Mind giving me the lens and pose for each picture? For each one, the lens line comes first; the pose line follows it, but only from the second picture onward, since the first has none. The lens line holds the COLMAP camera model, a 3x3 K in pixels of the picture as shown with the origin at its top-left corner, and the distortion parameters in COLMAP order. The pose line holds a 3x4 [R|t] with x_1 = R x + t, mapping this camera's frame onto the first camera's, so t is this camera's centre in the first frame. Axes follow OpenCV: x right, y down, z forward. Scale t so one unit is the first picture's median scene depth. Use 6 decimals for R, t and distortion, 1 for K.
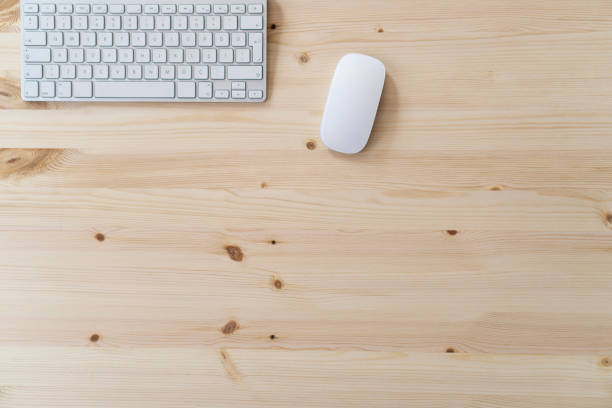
lens RADIAL K [[404.4, 0, 322.6], [0, 404.4, 201.7], [0, 0, 1]] dist [0.020263, -0.001002]
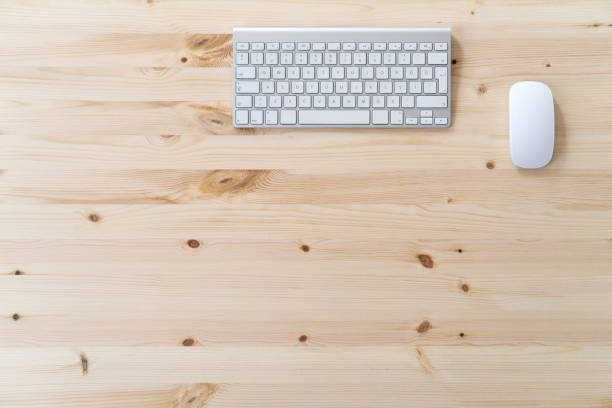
lens RADIAL K [[349.3, 0, 286.2], [0, 349.3, 208.8], [0, 0, 1]] dist [0.008008, 0.006250]
pose [[0.999196, -0.008507, 0.039187, -0.640566], [0.008929, 0.999904, -0.010607, -0.011783], [-0.039093, 0.010949, 0.999176, 0.036916]]
